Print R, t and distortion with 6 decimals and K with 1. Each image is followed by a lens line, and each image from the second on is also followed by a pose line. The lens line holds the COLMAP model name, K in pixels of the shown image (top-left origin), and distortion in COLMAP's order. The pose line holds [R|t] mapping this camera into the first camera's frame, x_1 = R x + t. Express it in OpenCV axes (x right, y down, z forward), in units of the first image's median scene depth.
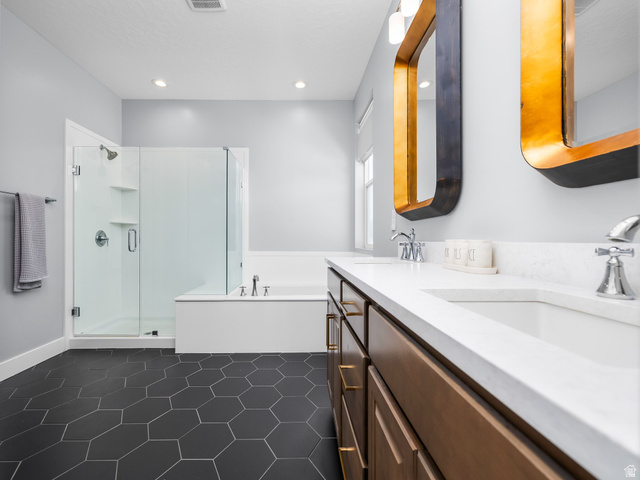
lens RADIAL K [[273.8, 0, 318.2], [0, 273.8, 242.0], [0, 0, 1]] dist [-0.001833, -0.000223]
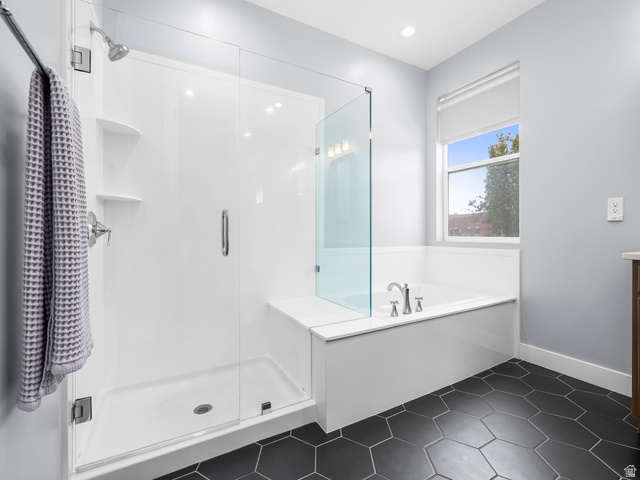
lens RADIAL K [[289.5, 0, 319.6], [0, 289.5, 235.9], [0, 0, 1]] dist [-0.000519, -0.000034]
pose [[0.880911, -0.004992, 0.473255, -0.769637], [0.001211, 0.999965, 0.008294, -0.006491], [-0.473280, -0.006733, 0.880887, 0.453514]]
